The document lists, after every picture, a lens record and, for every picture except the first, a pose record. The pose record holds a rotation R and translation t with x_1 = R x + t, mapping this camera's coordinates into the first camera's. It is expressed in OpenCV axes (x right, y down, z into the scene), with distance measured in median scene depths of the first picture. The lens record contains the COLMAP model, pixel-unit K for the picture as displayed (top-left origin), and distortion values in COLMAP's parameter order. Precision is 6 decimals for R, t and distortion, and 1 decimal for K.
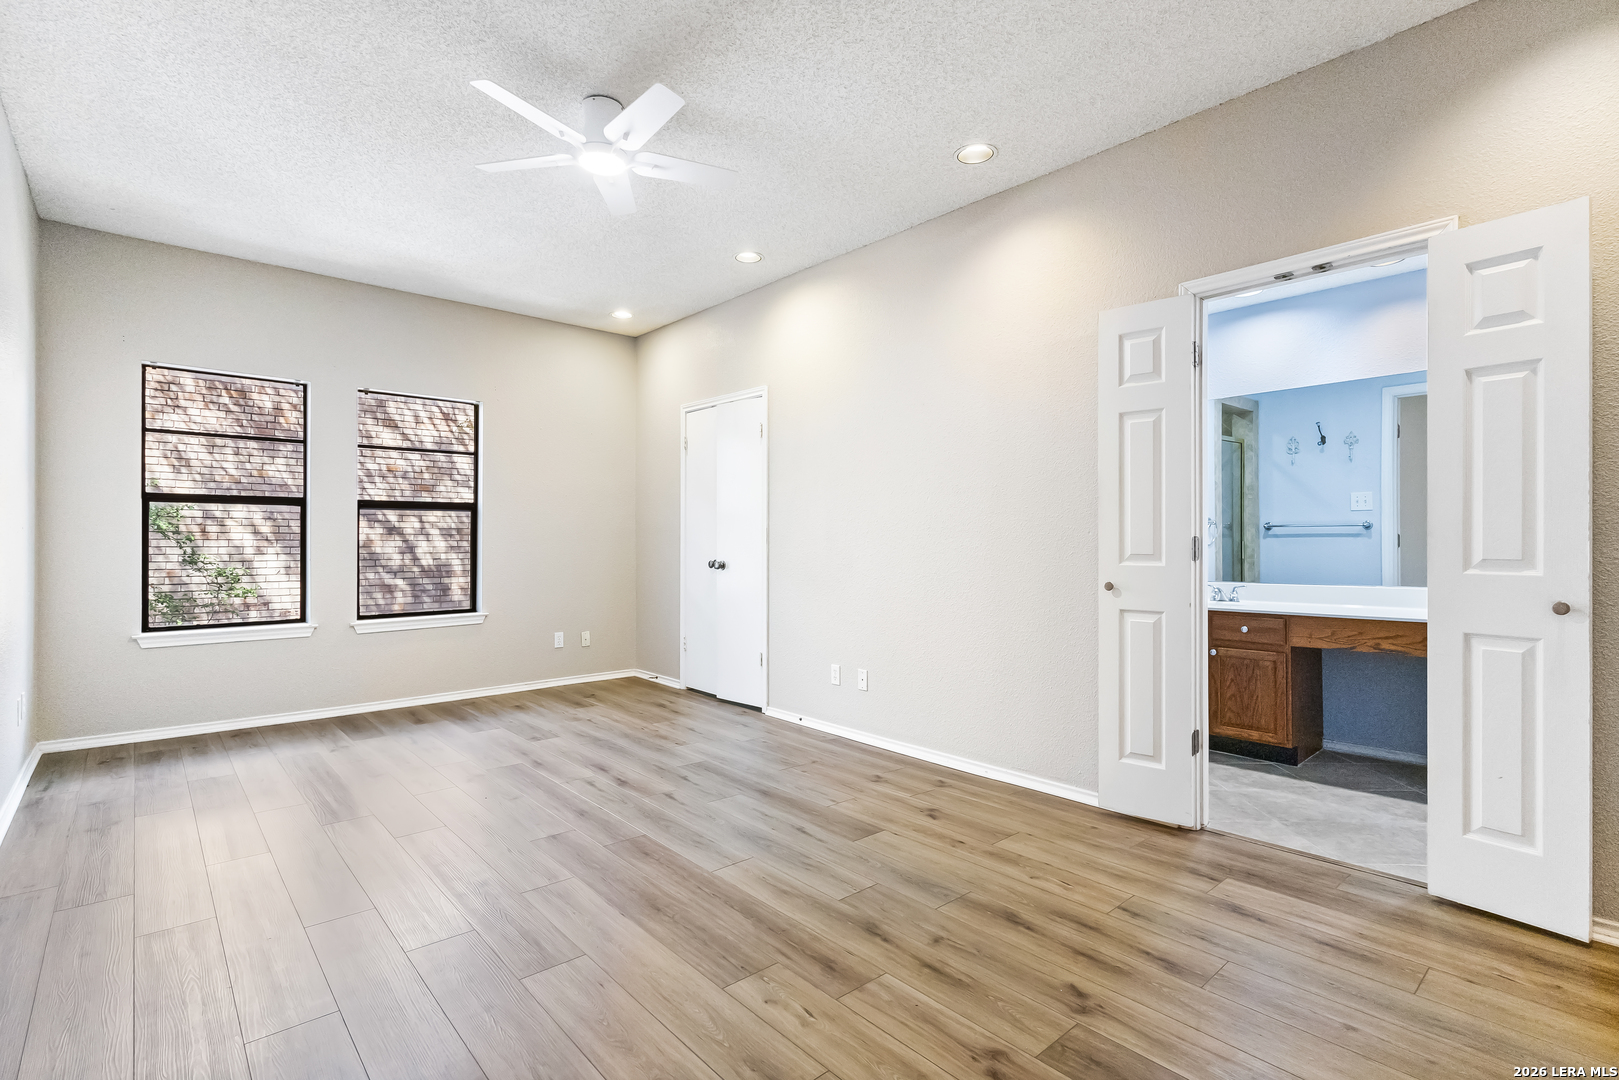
lens RADIAL K [[742.5, 0, 798.6], [0, 742.5, 544.5], [0, 0, 1]] dist [-0.022589, -0.000163]
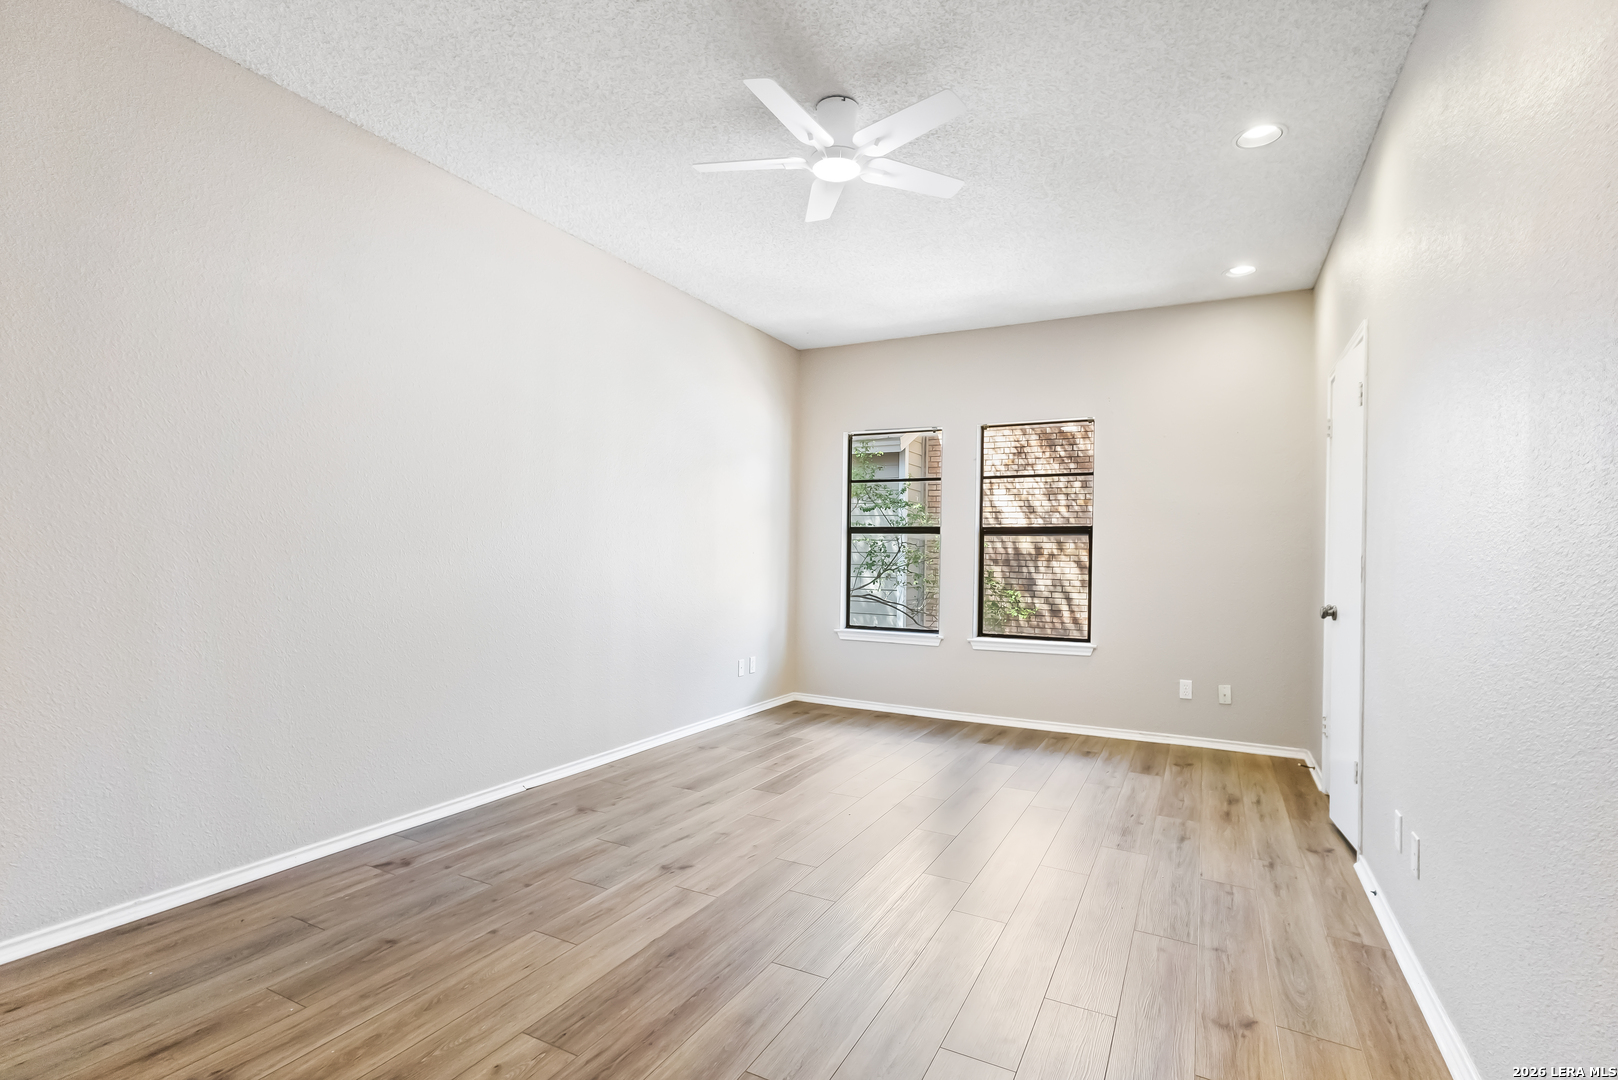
lens RADIAL K [[754.8, 0, 811.1], [0, 754.8, 519.5], [0, 0, 1]] dist [-0.023952, -0.000104]
pose [[0.355388, -0.047133, -0.933530, 0.440978], [-0.021731, 0.998041, -0.058663, 0.000456], [0.934466, 0.041135, 0.353667, 0.461100]]
